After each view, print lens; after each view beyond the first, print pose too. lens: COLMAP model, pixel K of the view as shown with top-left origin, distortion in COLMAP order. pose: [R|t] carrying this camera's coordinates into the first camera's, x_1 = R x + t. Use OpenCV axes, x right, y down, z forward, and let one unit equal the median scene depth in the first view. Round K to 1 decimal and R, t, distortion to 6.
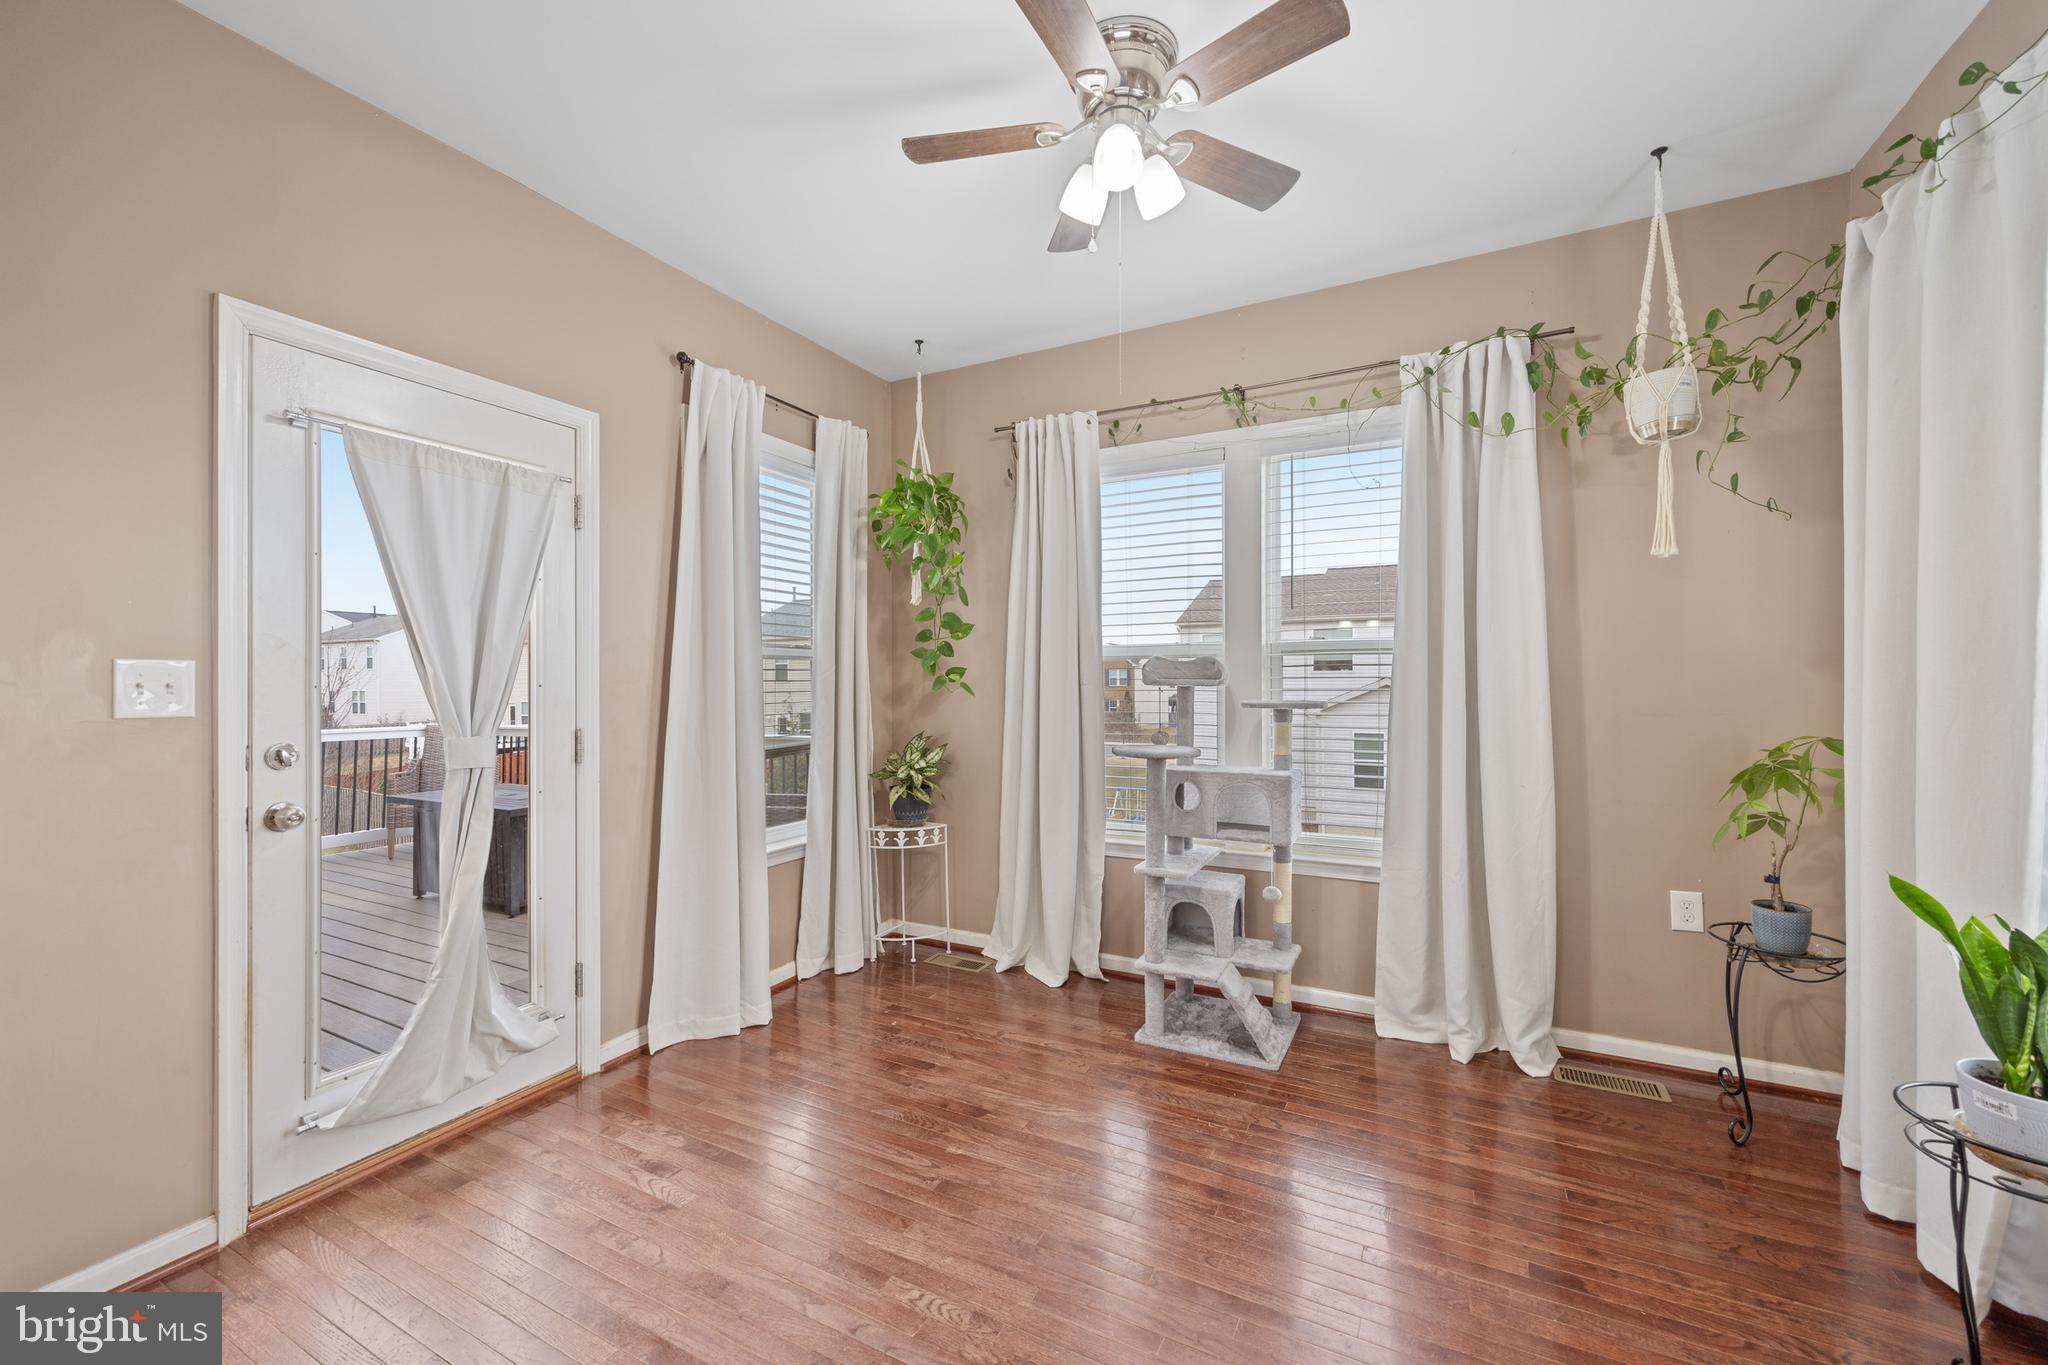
lens RADIAL K [[798.0, 0, 1025.3], [0, 798.0, 683.3], [0, 0, 1]] dist [0.000890, -0.000473]
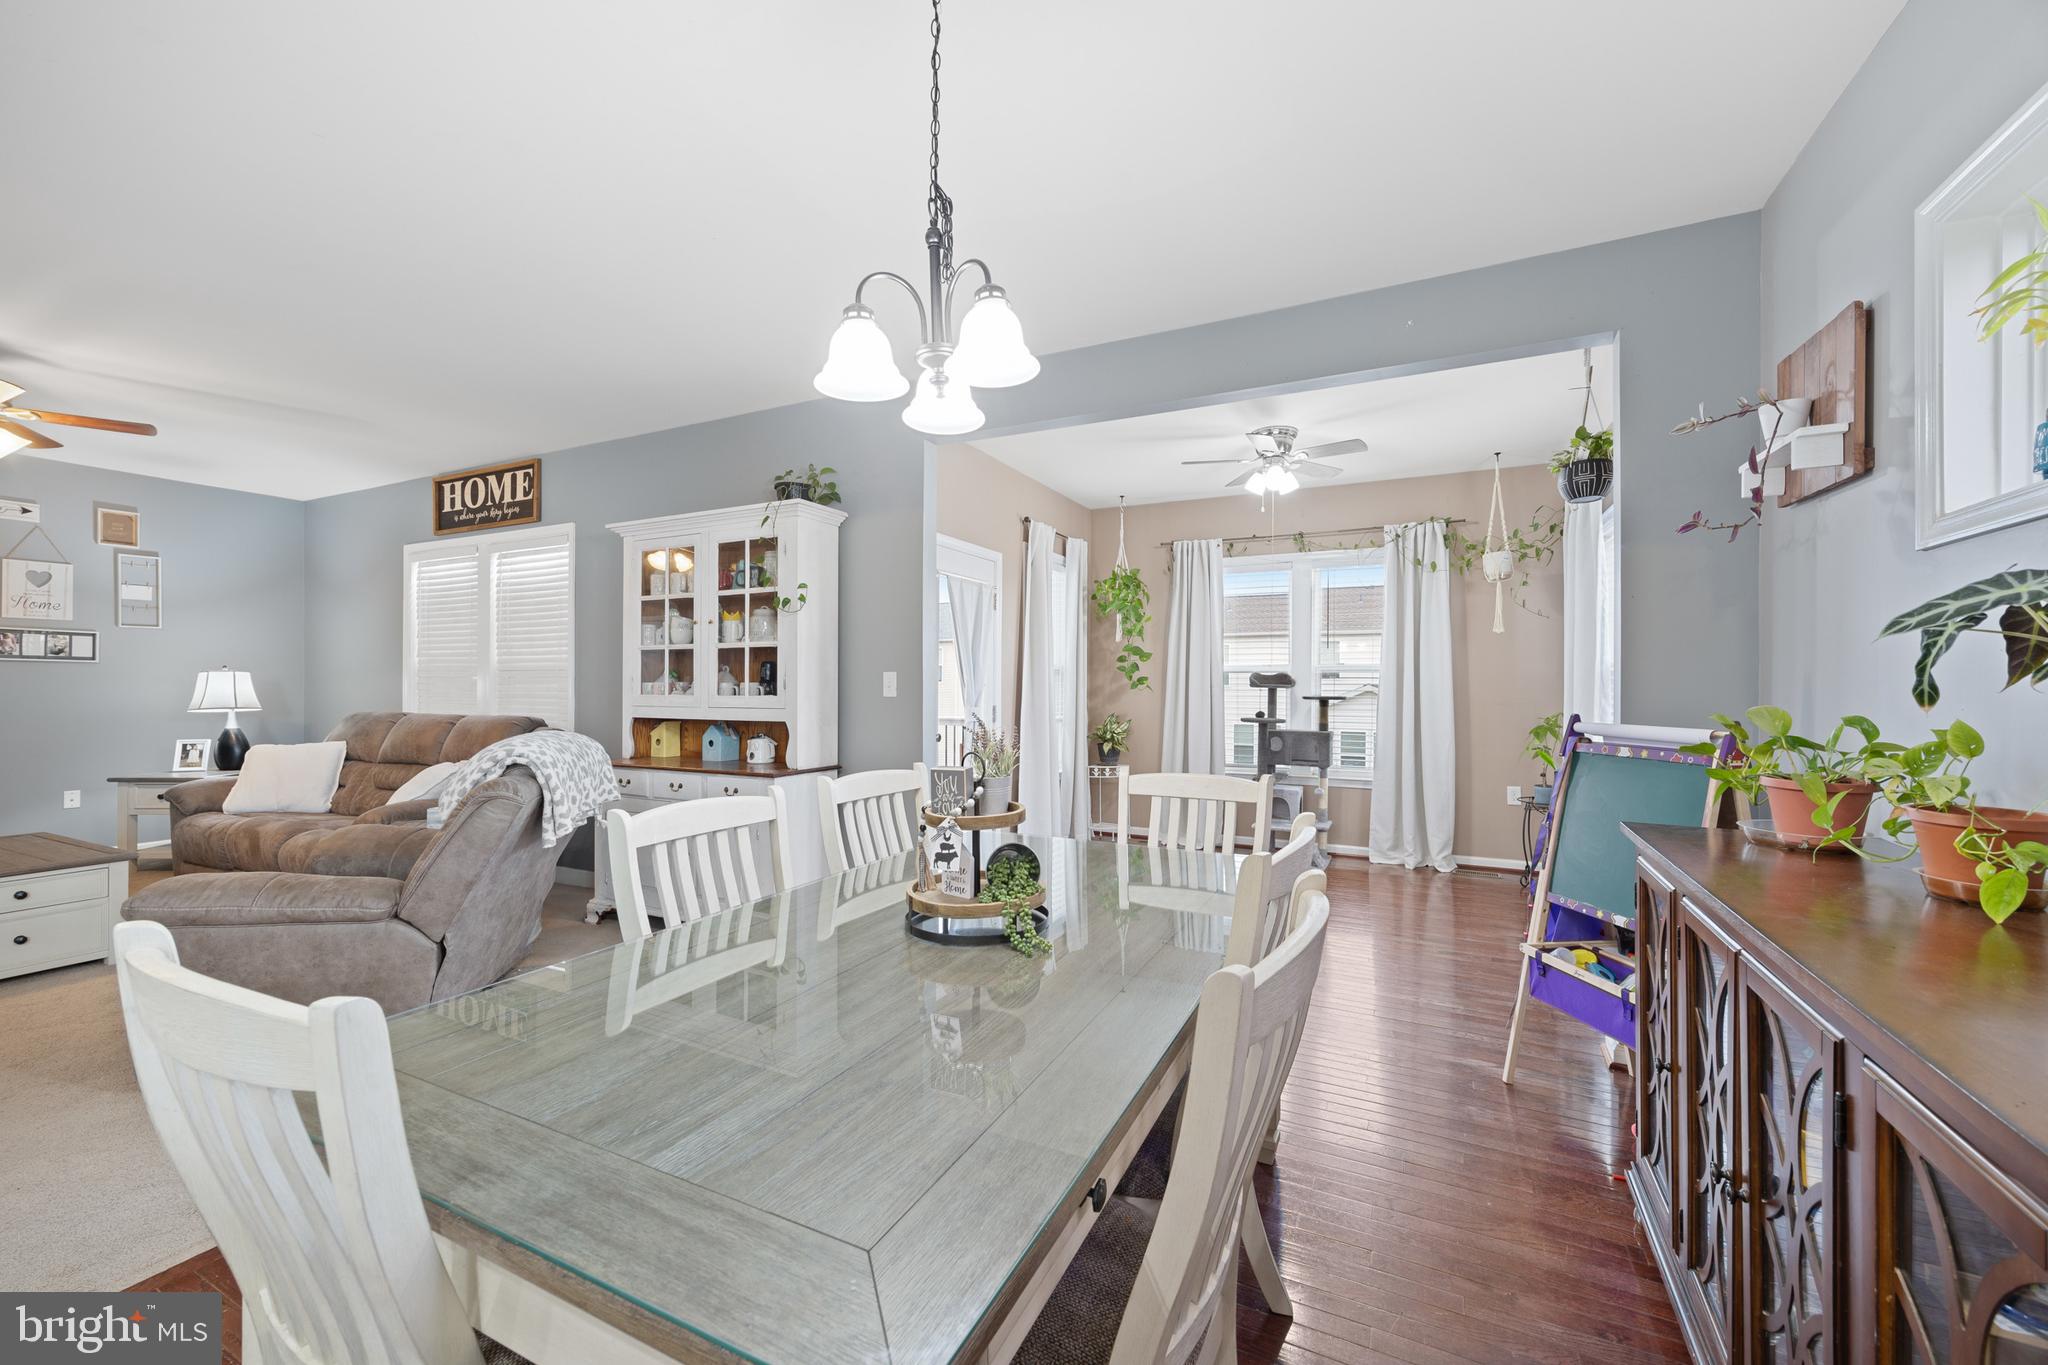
lens RADIAL K [[798.0, 0, 1042.4], [0, 798.0, 685.6], [0, 0, 1]] dist [0.000890, -0.000473]
pose [[0.999311, 0.006797, 0.036476, -0.450253], [-0.006943, 0.999968, 0.003883, -0.006502], [-0.036449, -0.004133, 0.999327, -0.955435]]
